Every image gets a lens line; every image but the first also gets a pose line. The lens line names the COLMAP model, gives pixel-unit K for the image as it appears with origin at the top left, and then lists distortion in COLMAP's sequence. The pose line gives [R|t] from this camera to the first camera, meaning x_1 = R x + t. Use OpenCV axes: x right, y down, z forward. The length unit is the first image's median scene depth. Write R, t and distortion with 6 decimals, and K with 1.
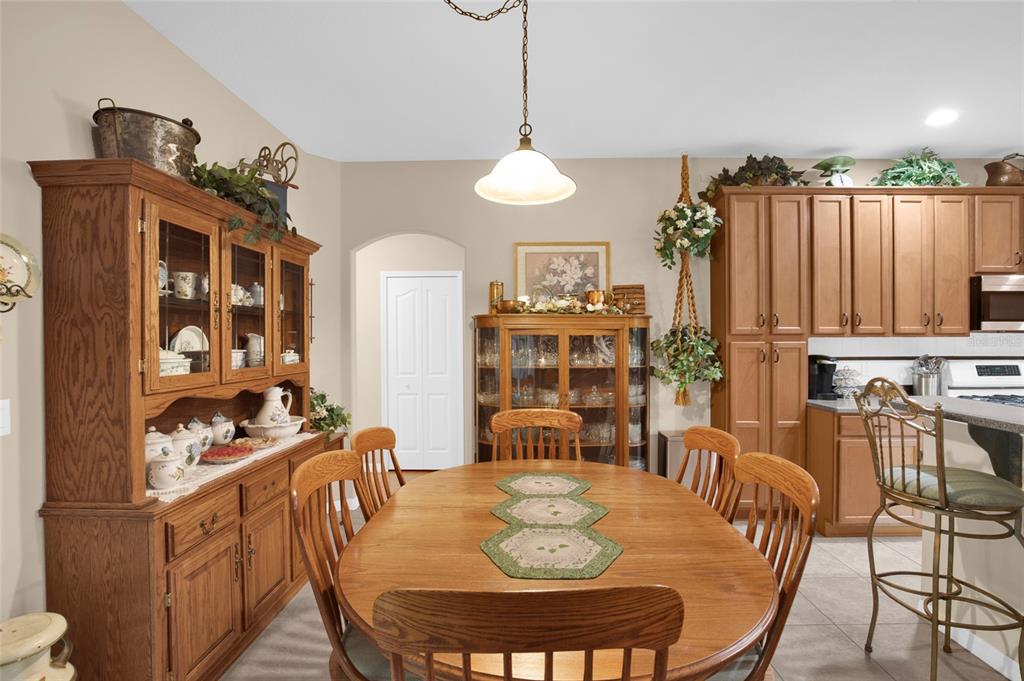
lens RADIAL K [[465.0, 0, 531.2], [0, 465.0, 343.6], [0, 0, 1]] dist [-0.016692, 0.000242]
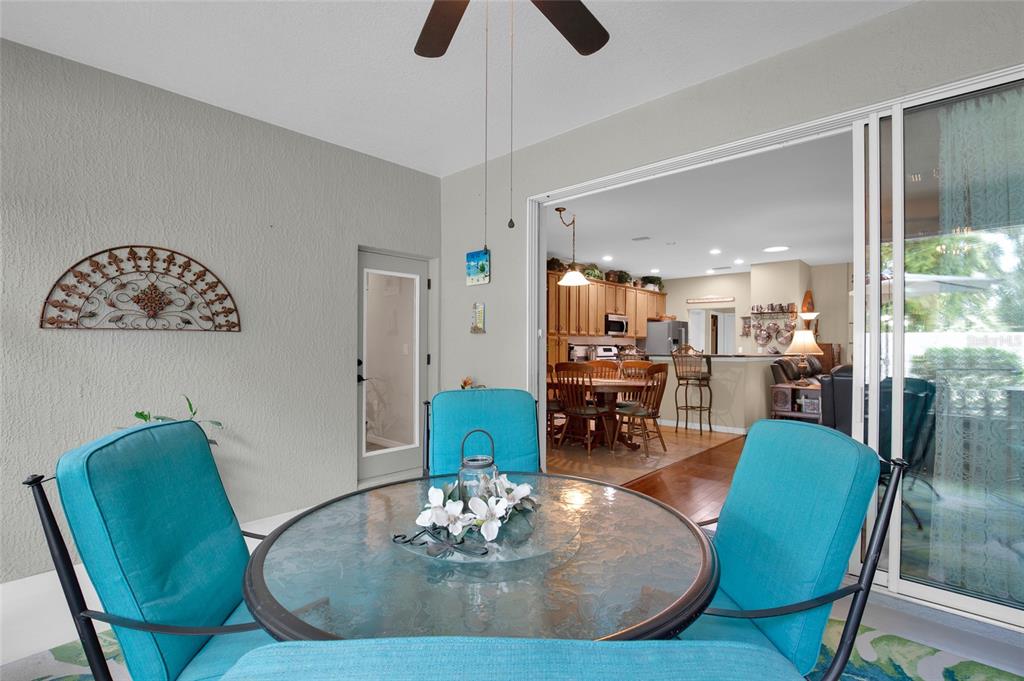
lens RADIAL K [[465.0, 0, 531.2], [0, 465.0, 343.6], [0, 0, 1]] dist [-0.016692, 0.000242]
pose [[0.664290, 0.011452, 0.747387, -1.369707], [-0.007543, 0.999934, -0.008618, 0.051526], [-0.747437, 0.000087, 0.664333, -0.490727]]
